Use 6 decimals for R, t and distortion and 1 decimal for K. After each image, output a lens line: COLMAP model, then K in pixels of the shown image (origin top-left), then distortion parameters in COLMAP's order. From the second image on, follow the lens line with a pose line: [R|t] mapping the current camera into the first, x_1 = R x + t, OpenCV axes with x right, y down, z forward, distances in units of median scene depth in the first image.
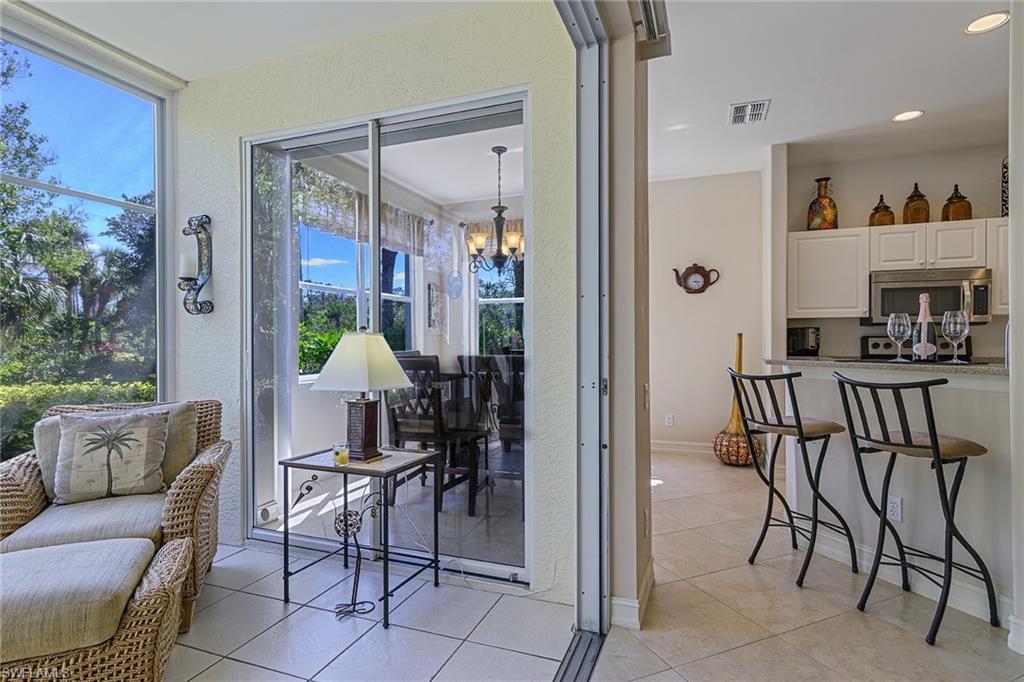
lens RADIAL K [[506.8, 0, 512.3], [0, 506.8, 340.6], [0, 0, 1]] dist [0.002294, 0.001561]
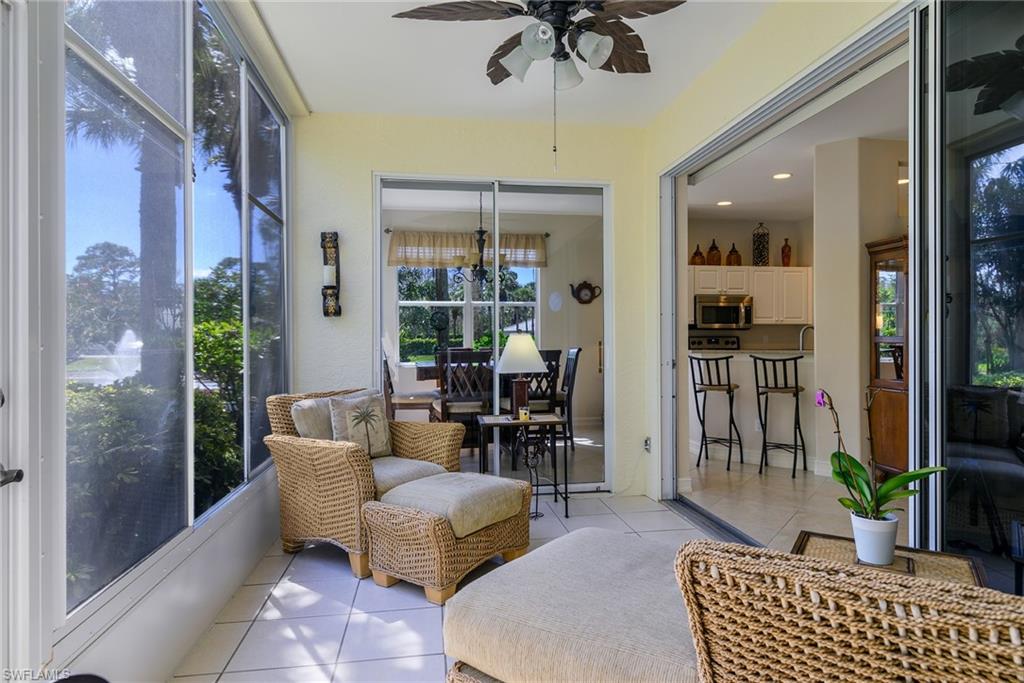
lens RADIAL K [[580.8, 0, 509.0], [0, 580.8, 339.4], [0, 0, 1]] dist [-0.001106, 0.000018]
pose [[0.868959, -0.000679, 0.494883, -0.812071], [0.001322, 0.999999, -0.000949, 0.001497], [-0.494882, 0.001479, 0.868959, -0.312678]]
